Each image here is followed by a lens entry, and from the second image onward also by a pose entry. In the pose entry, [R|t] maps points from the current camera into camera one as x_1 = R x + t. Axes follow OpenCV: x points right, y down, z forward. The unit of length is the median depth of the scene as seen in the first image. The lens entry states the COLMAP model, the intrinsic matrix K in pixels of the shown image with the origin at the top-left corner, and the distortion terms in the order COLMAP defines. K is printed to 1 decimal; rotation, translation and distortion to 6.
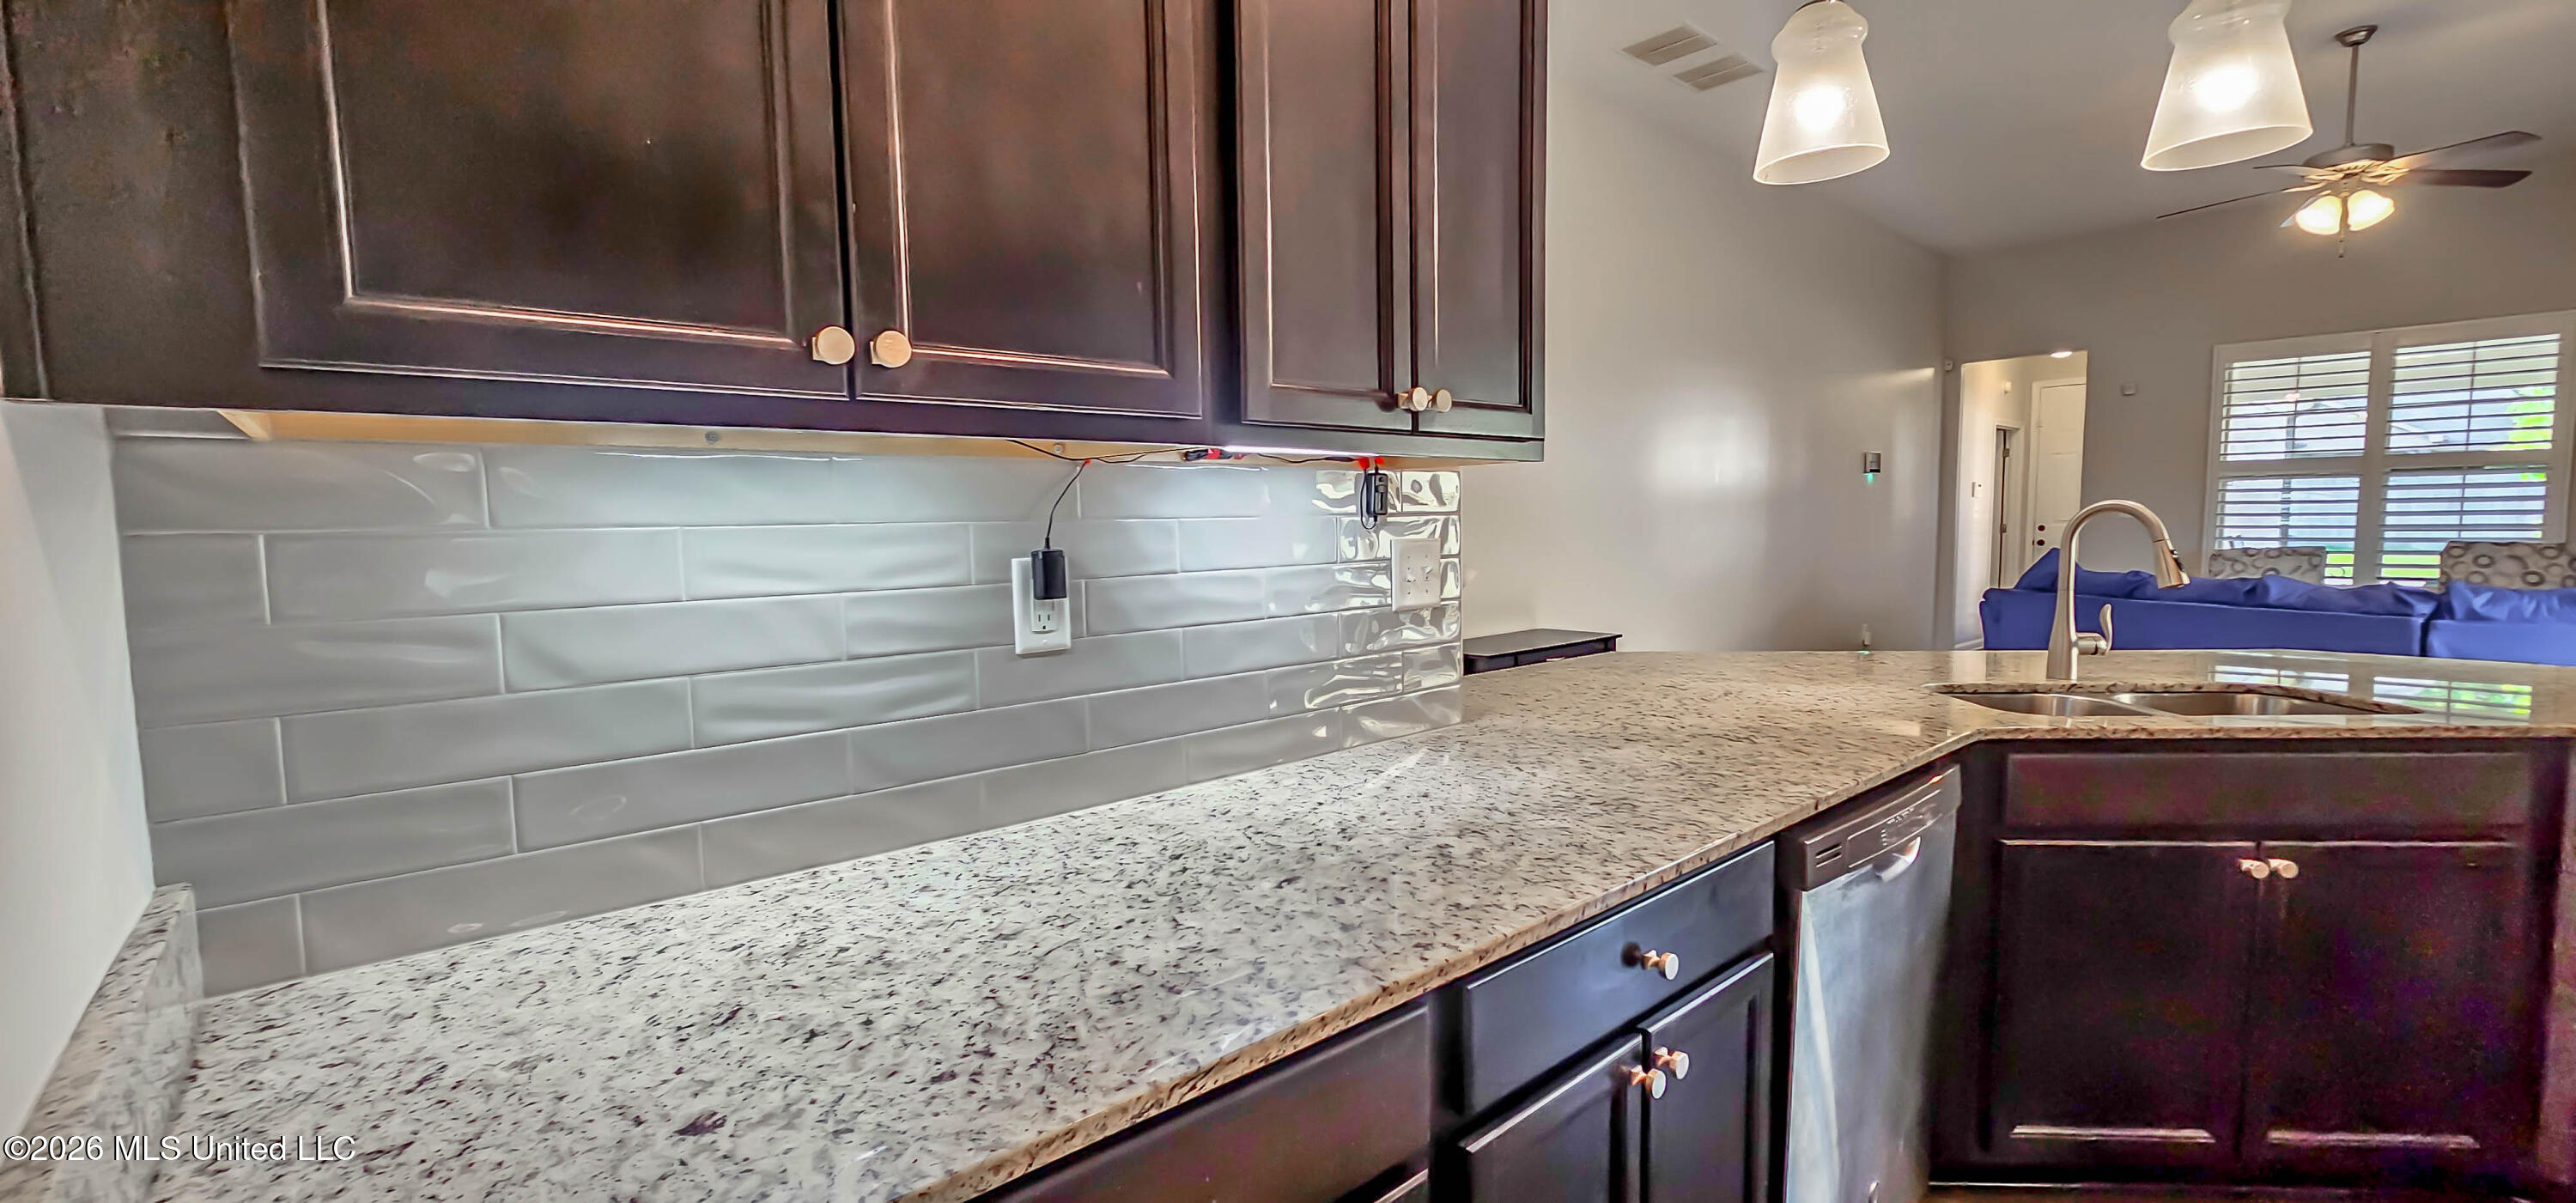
lens RADIAL K [[1056.3, 0, 1289.8], [0, 1056.3, 611.0], [0, 0, 1]] dist [-0.002208, -0.000068]
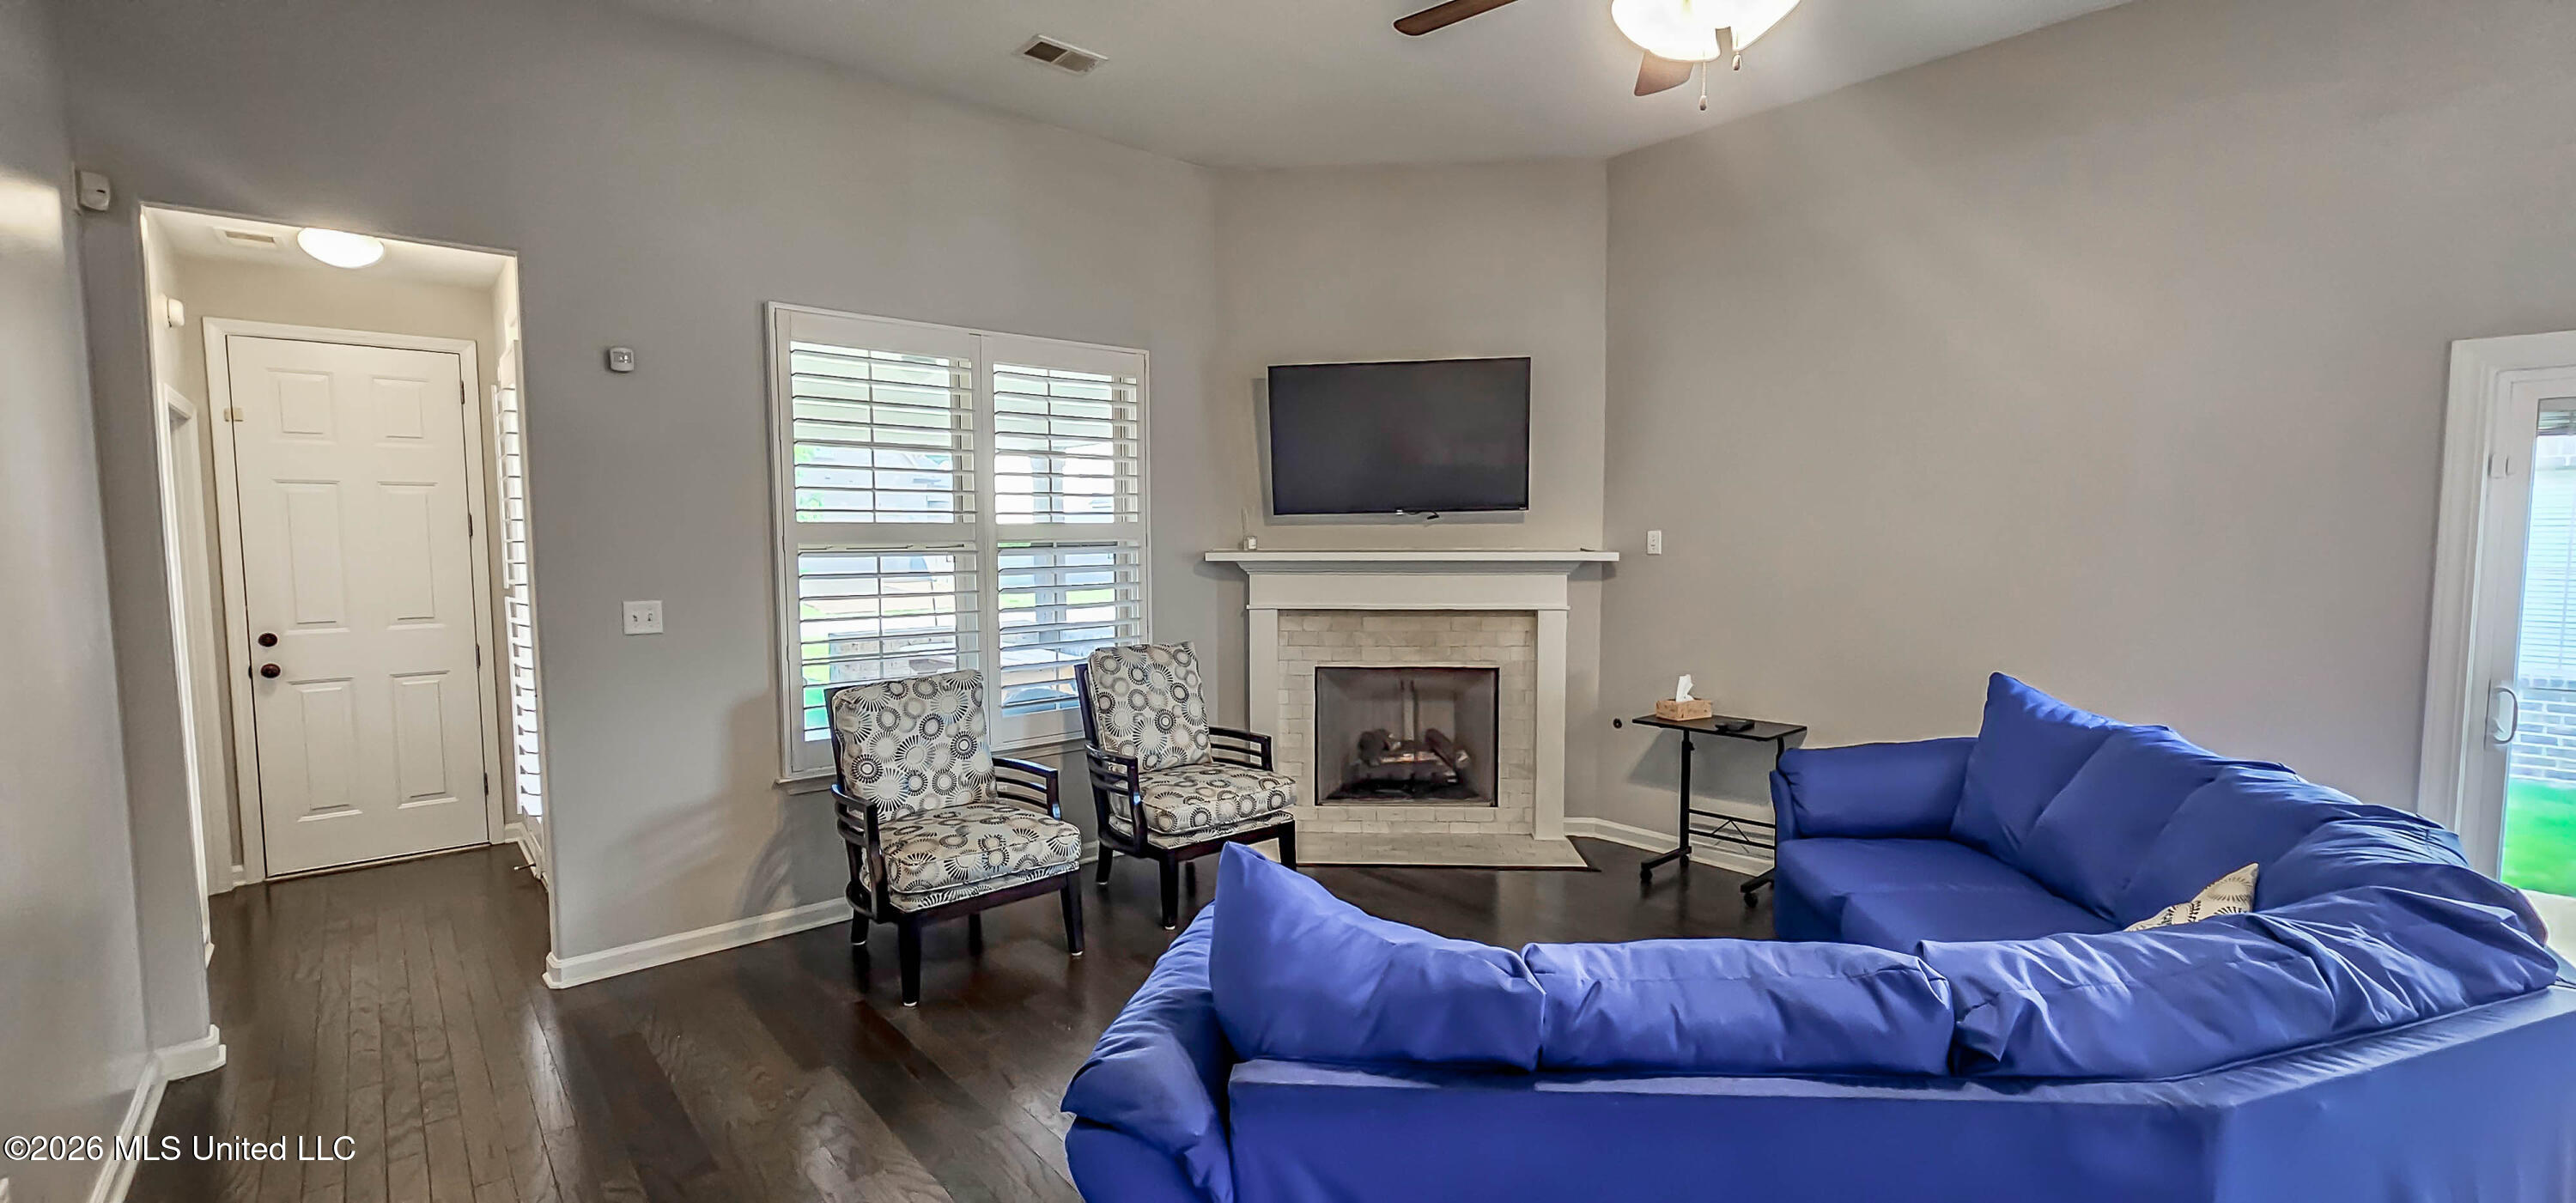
lens RADIAL K [[1060.4, 0, 1294.7], [0, 1060.4, 609.8], [0, 0, 1]] dist [0.001852, 0.000605]
pose [[-0.001266, -0.059623, 0.998220, 1.696646], [0.091012, 0.994071, 0.059490, -0.530536], [-0.995849, 0.090925, 0.004168, 3.727705]]
